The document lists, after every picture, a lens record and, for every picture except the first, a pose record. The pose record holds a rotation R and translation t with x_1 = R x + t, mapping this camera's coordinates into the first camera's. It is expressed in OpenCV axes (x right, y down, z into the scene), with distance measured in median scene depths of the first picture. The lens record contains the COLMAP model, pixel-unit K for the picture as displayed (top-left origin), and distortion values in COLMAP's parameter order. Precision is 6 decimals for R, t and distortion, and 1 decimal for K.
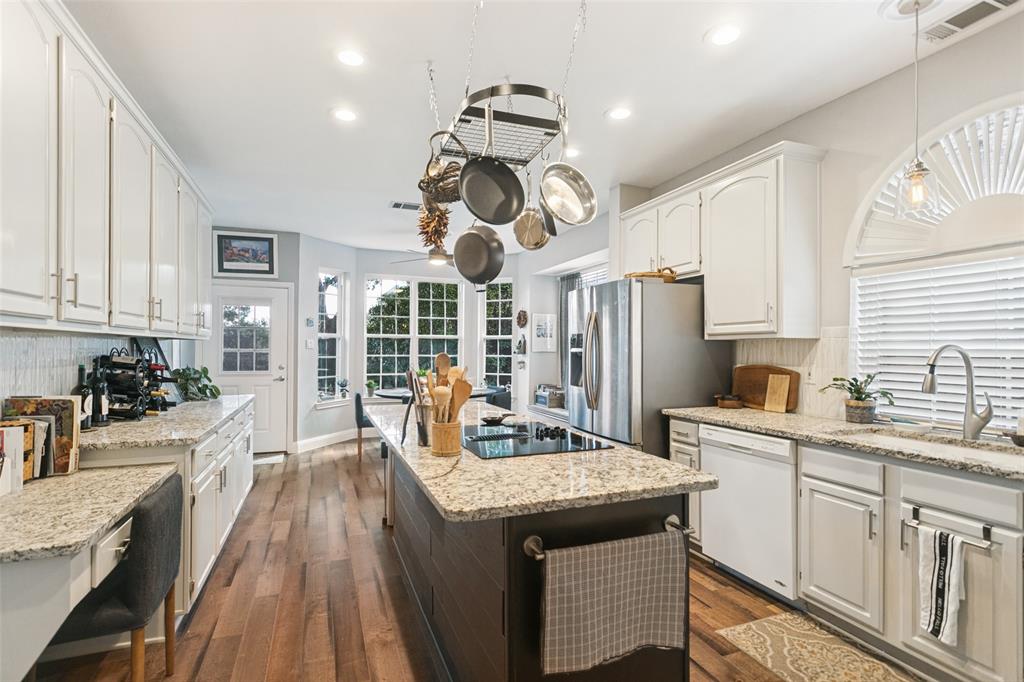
lens RADIAL K [[491.1, 0, 505.6], [0, 491.1, 347.5], [0, 0, 1]] dist [0.002774, 0.000925]
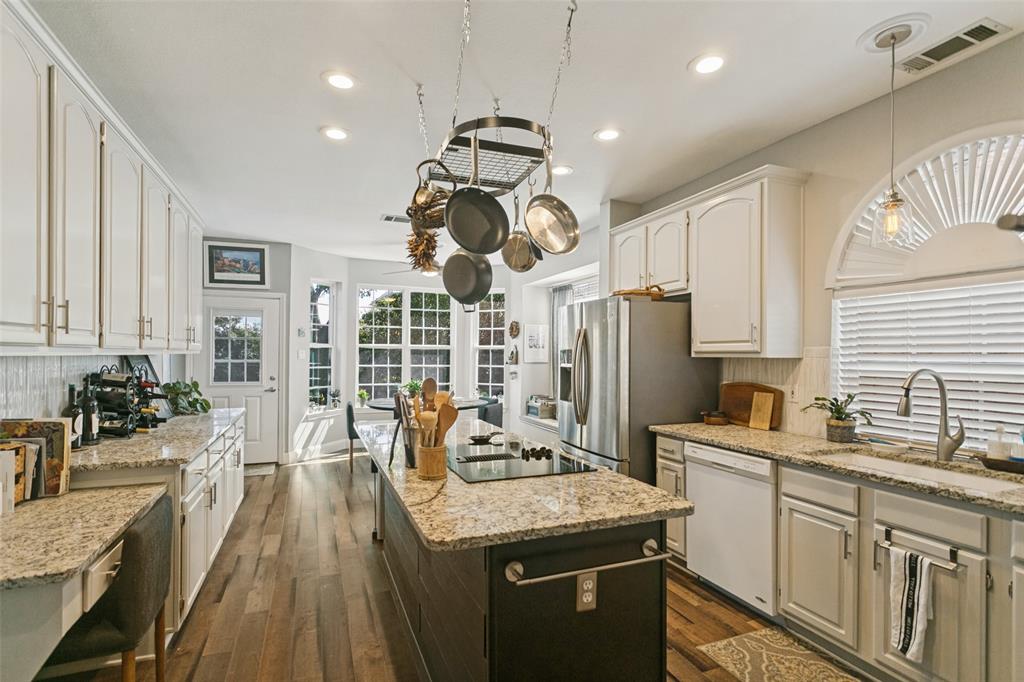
lens RADIAL K [[494.0, 0, 505.3], [0, 494.0, 354.8], [0, 0, 1]] dist [0.003234, 0.000304]
pose [[0.999946, 0.003044, 0.009981, 0.015696], [-0.003085, 0.999987, 0.004110, -0.033918], [-0.009968, -0.004141, 0.999942, -0.022969]]
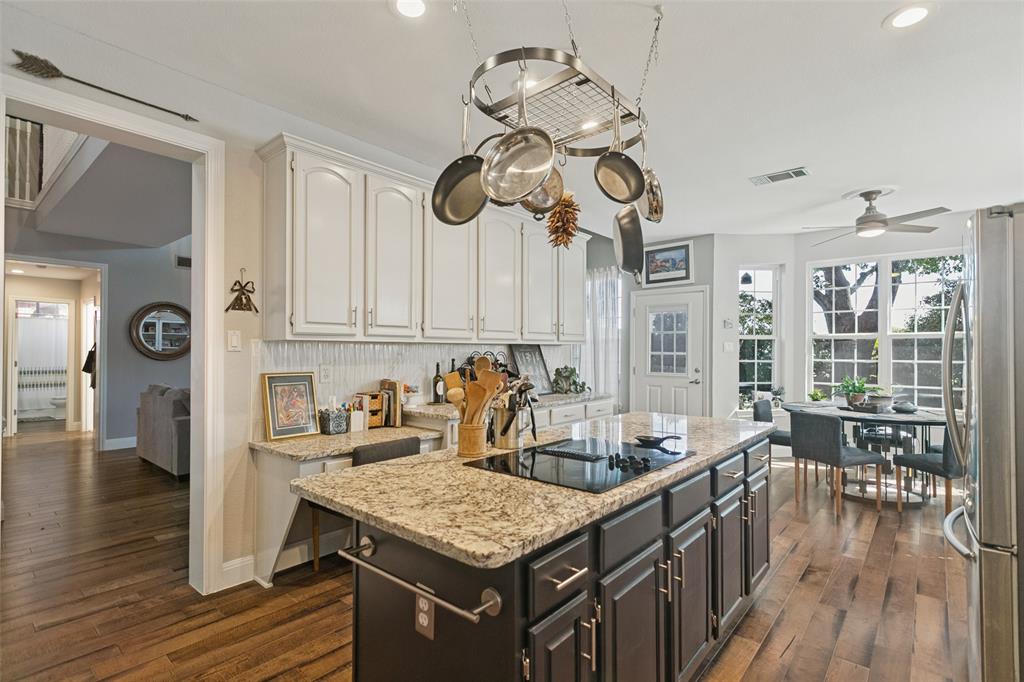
lens RADIAL K [[491.1, 0, 505.6], [0, 491.1, 347.5], [0, 0, 1]] dist [0.002774, 0.000925]
pose [[0.471923, -0.008181, -0.881602, 0.653562], [0.002473, 0.999965, -0.007956, 0.001339], [0.881636, 0.001574, 0.471927, 0.463901]]
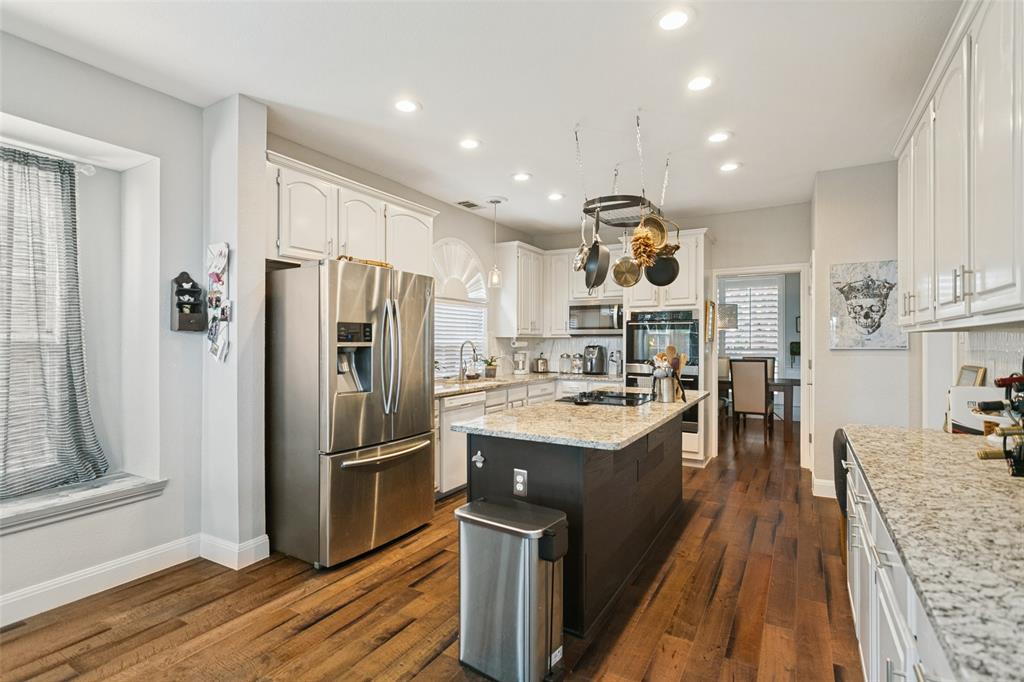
lens RADIAL K [[491.1, 0, 505.6], [0, 491.1, 347.5], [0, 0, 1]] dist [0.002774, 0.000925]
pose [[-0.613865, -0.005539, 0.789392, -1.114040], [-0.005325, 0.999982, 0.002875, 0.019366], [-0.789393, -0.002439, -0.613883, 2.448753]]
